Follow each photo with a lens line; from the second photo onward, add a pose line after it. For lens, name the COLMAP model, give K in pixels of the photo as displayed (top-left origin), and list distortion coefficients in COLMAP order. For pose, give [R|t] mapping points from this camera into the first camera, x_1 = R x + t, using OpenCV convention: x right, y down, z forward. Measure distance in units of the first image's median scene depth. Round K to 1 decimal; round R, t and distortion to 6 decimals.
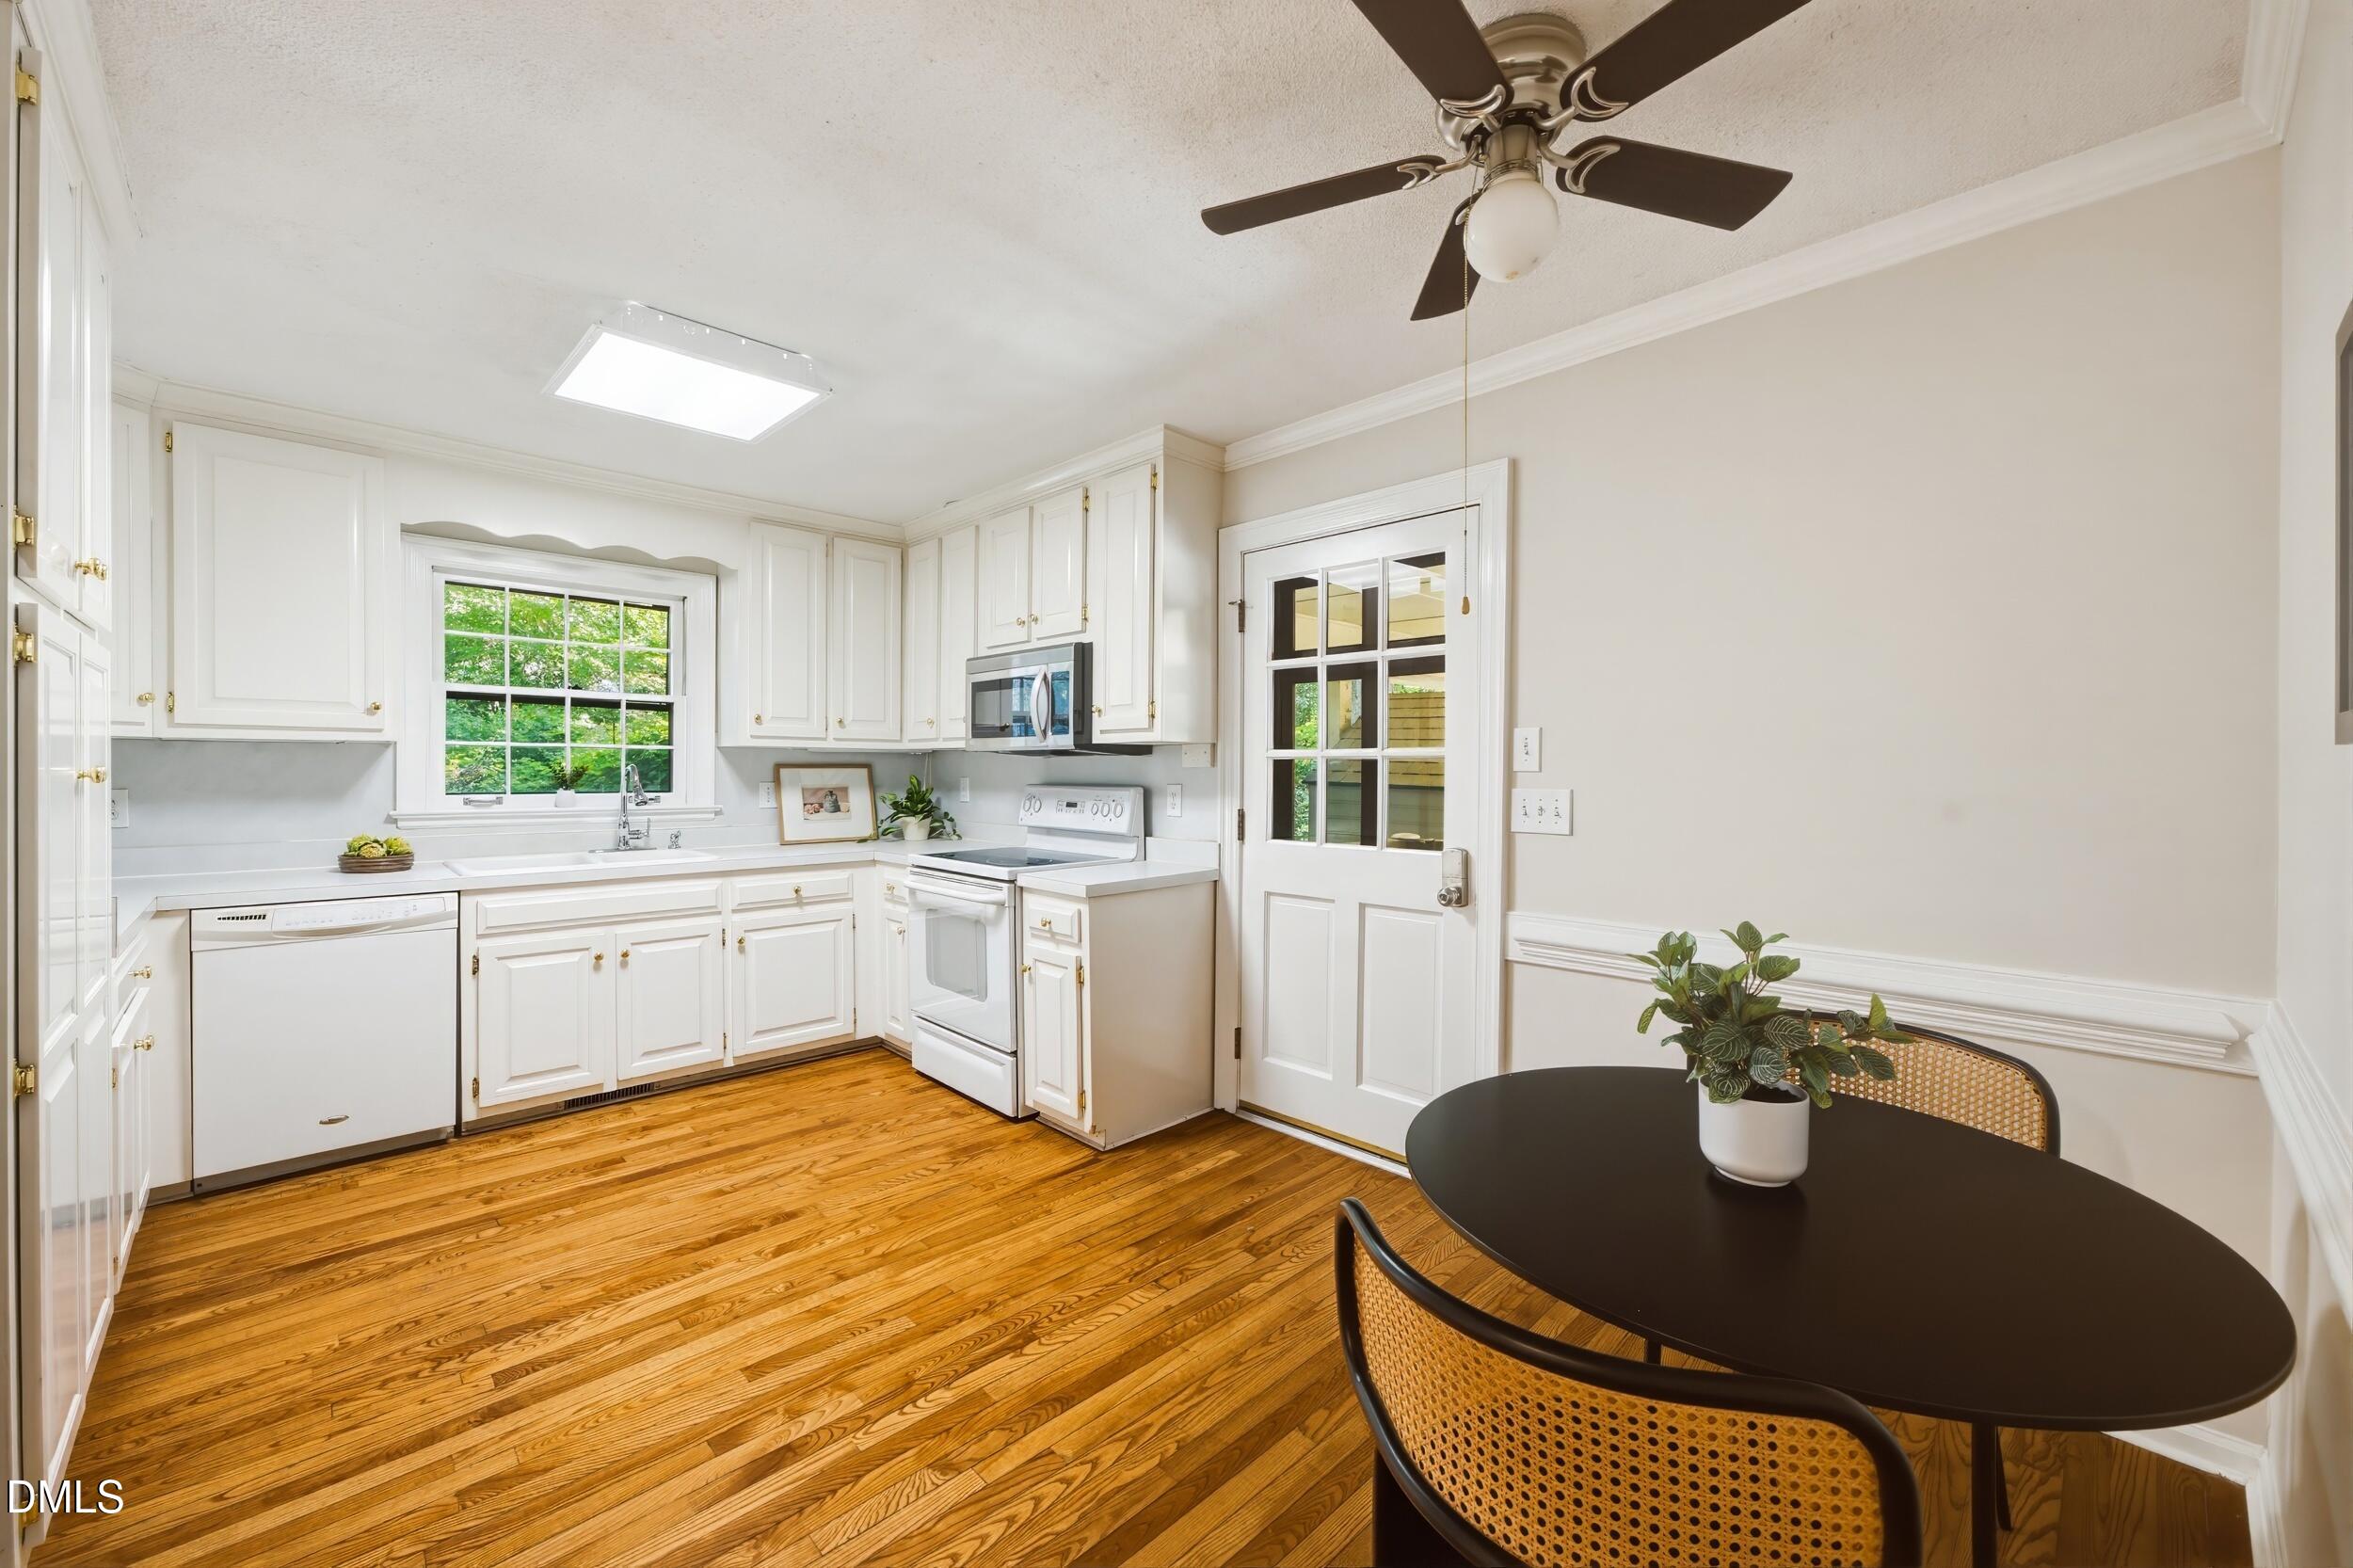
lens RADIAL K [[930.1, 0, 1172.2], [0, 930.1, 776.7], [0, 0, 1]] dist [-0.016229, 0.014794]
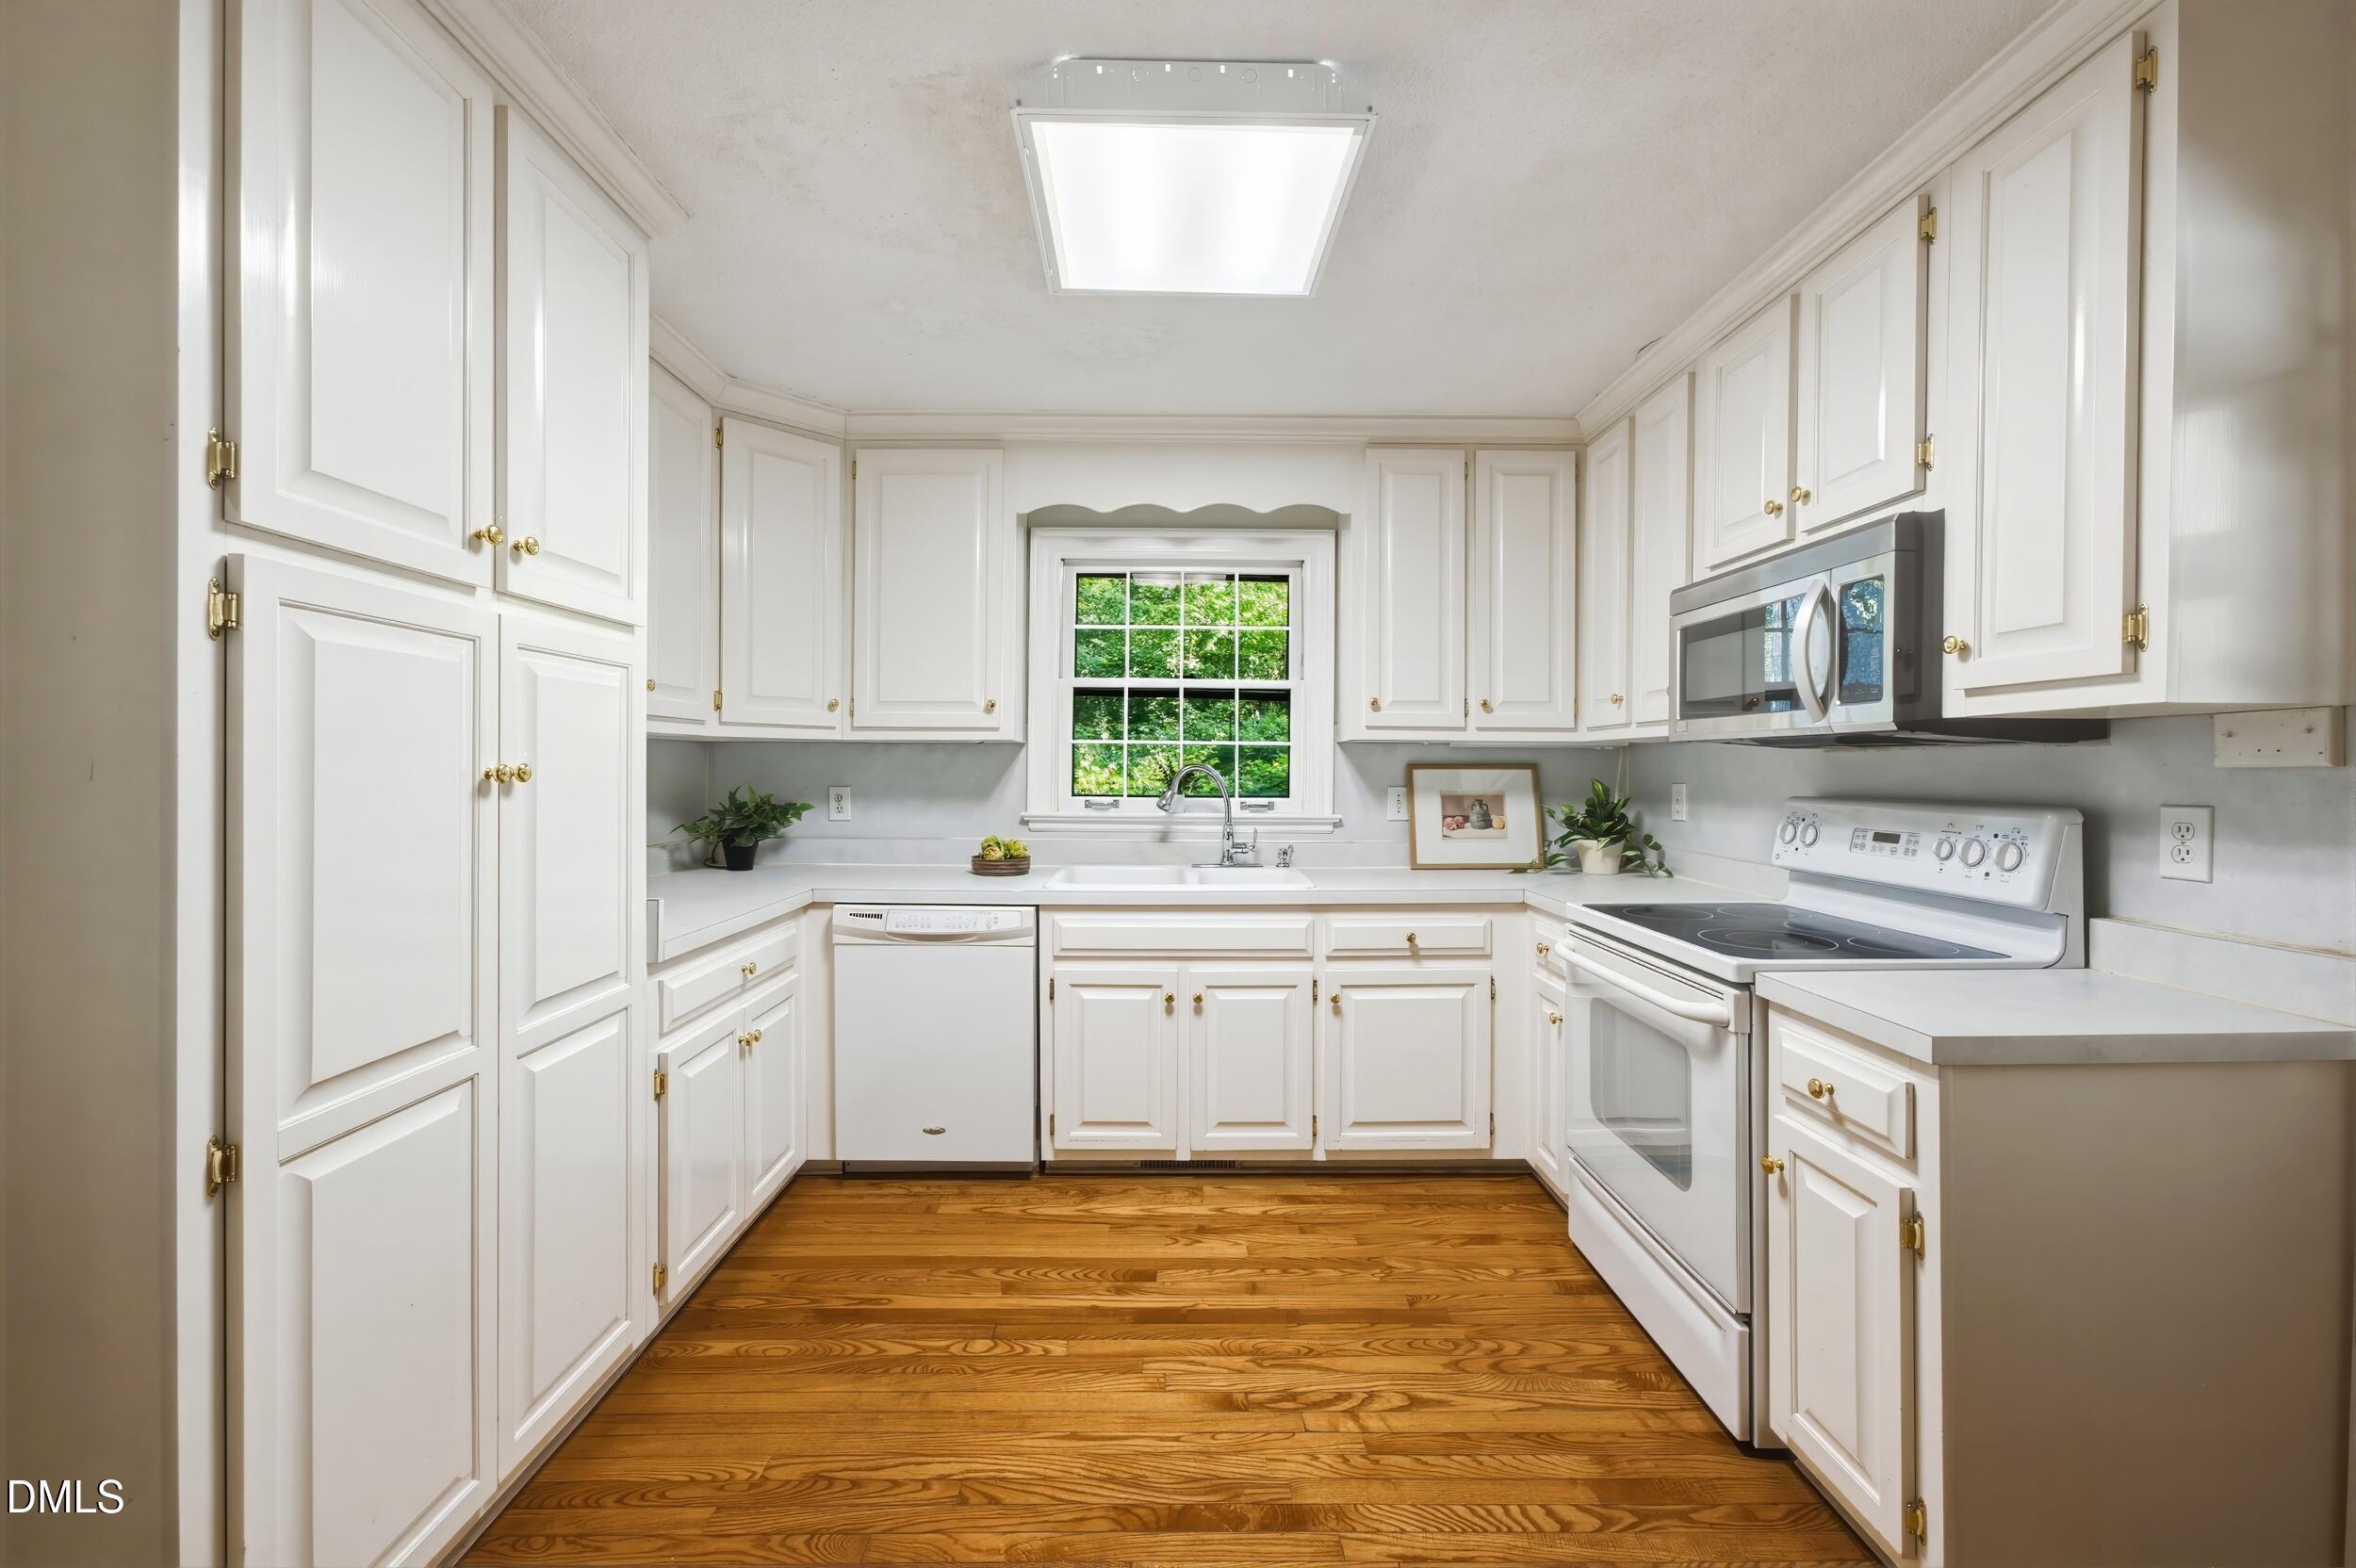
lens RADIAL K [[931.2, 0, 1173.7], [0, 931.2, 776.7], [0, 0, 1]] dist [-0.016229, 0.014794]
pose [[0.727394, 0.006061, -0.686193, -0.045611], [-0.006894, 0.999975, 0.001524, -0.003045], [0.686186, 0.003622, 0.727418, 0.375410]]
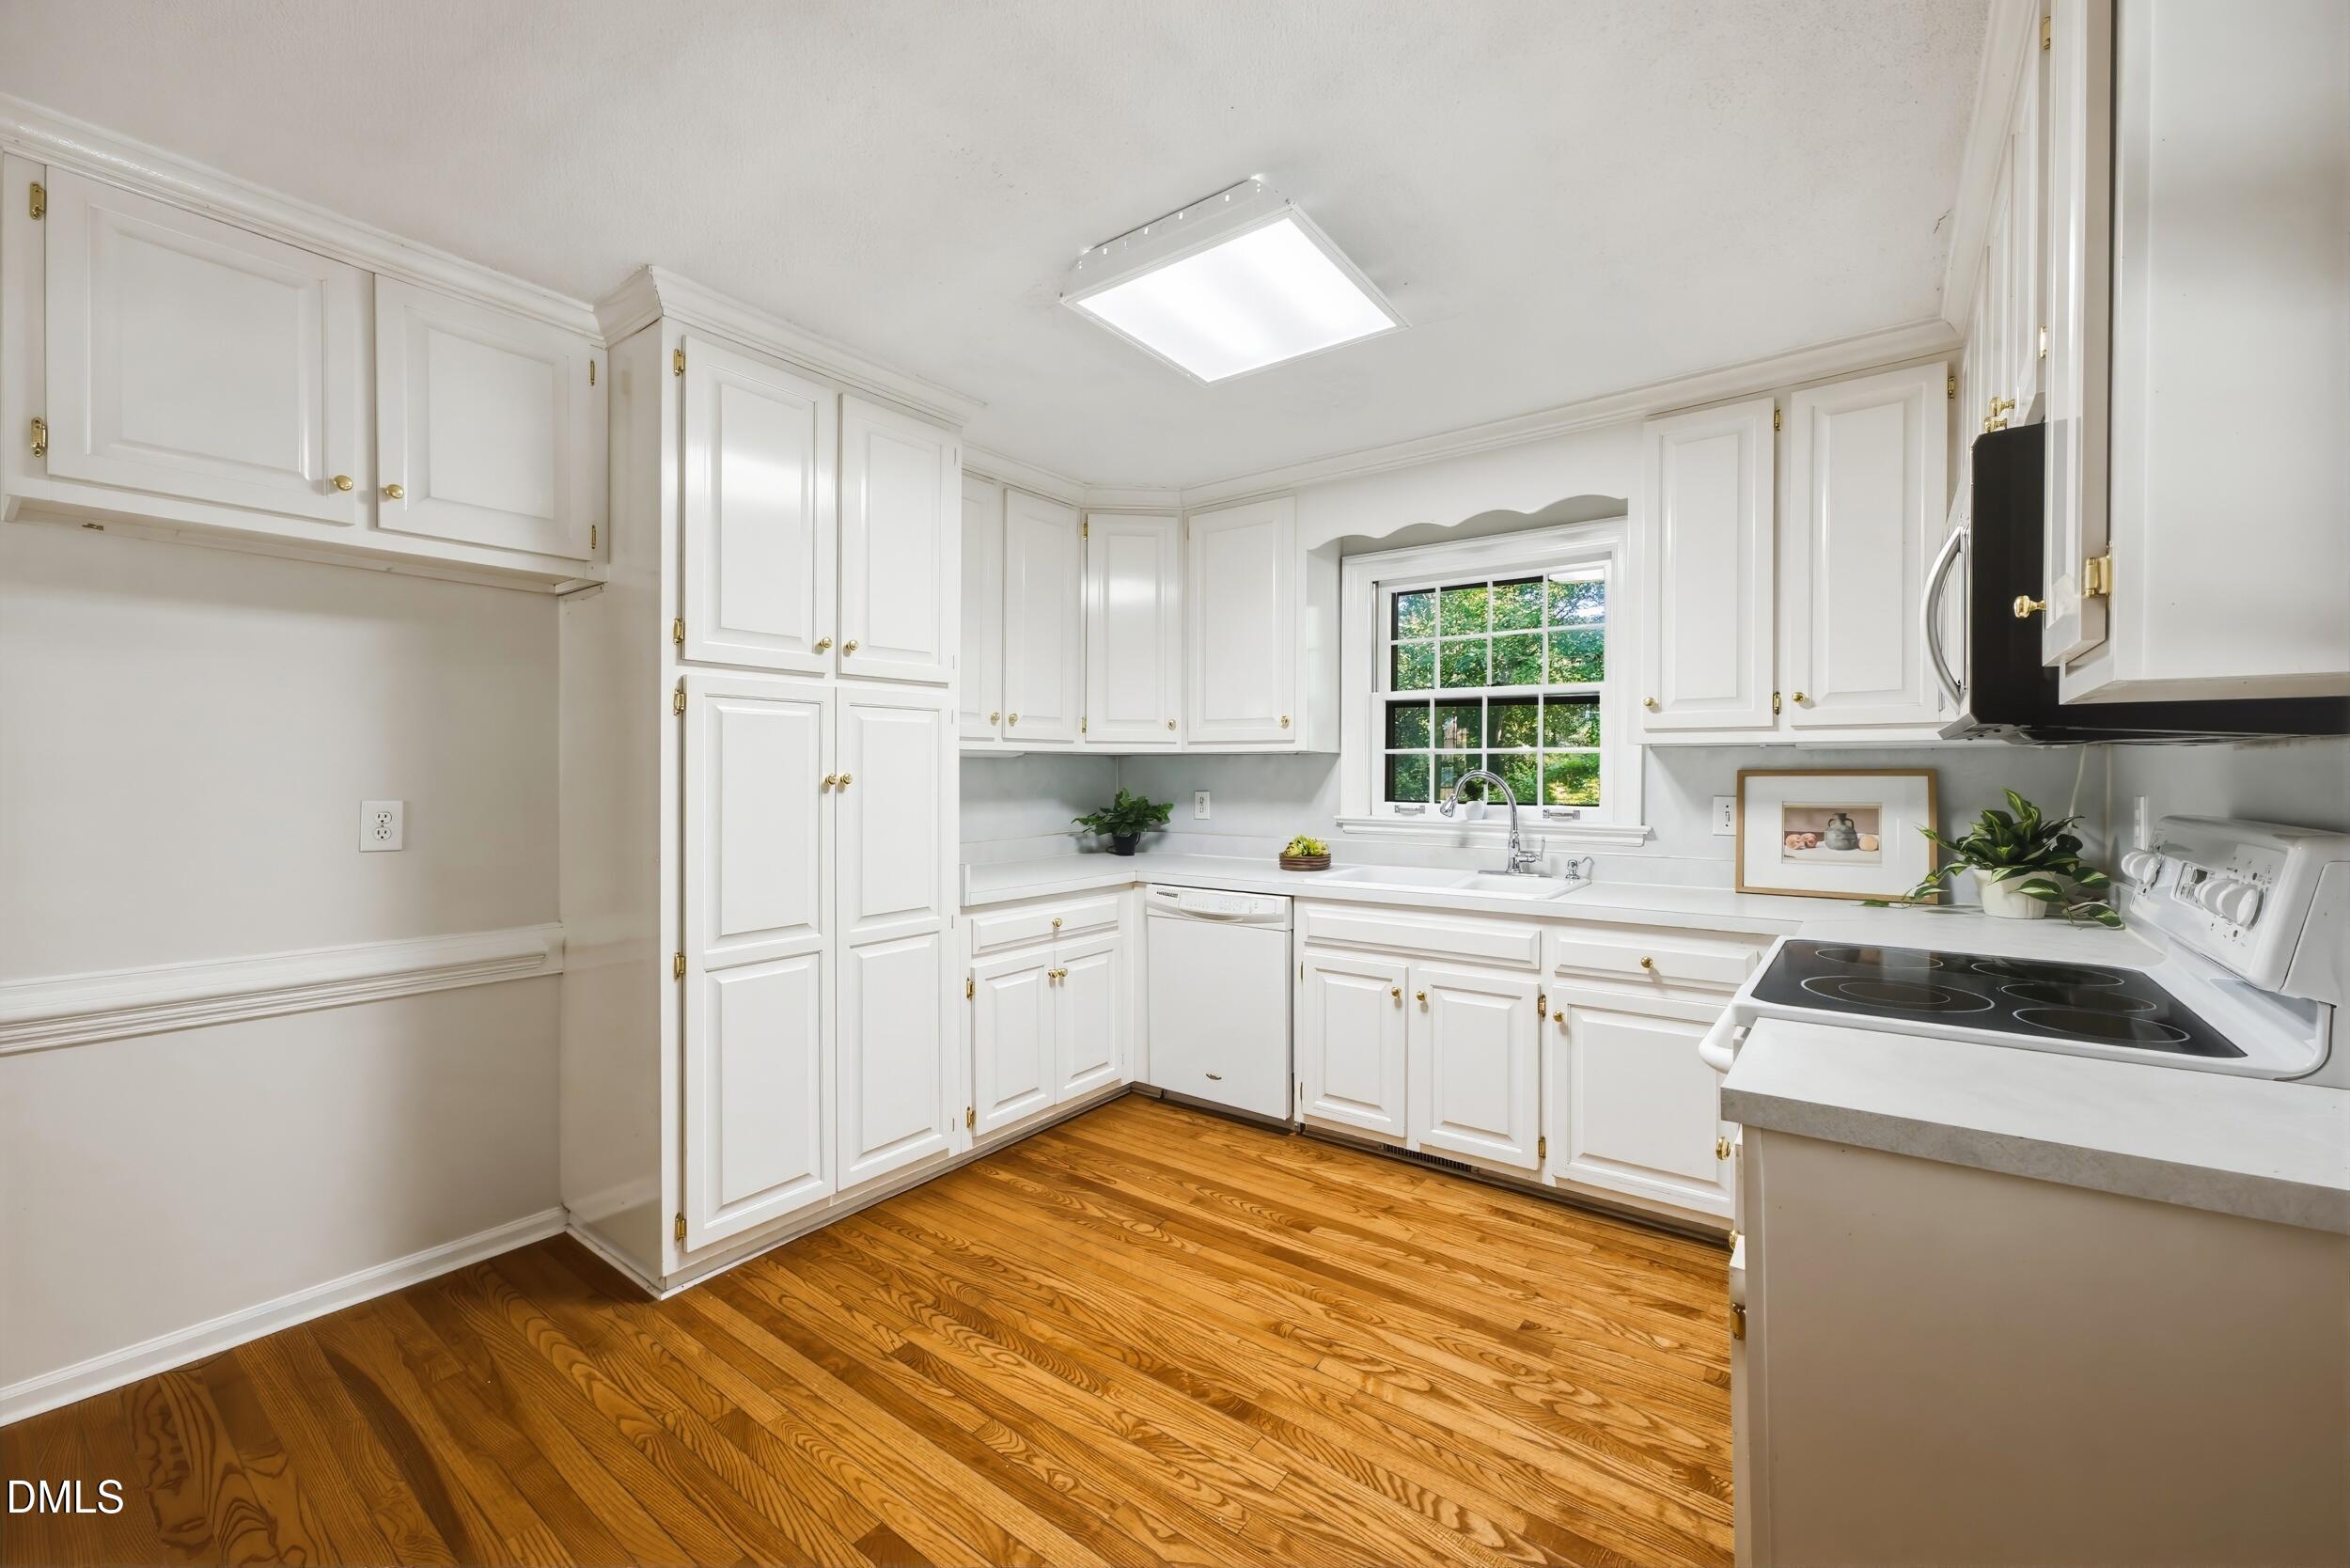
lens RADIAL K [[928.9, 0, 1170.8], [0, 928.9, 776.7], [0, 0, 1]] dist [-0.016229, 0.014794]
pose [[0.160226, -0.001447, -0.987079, 0.200762], [-0.008656, 0.999958, -0.002871, -0.003979], [0.987042, 0.009004, 0.160207, 0.610742]]
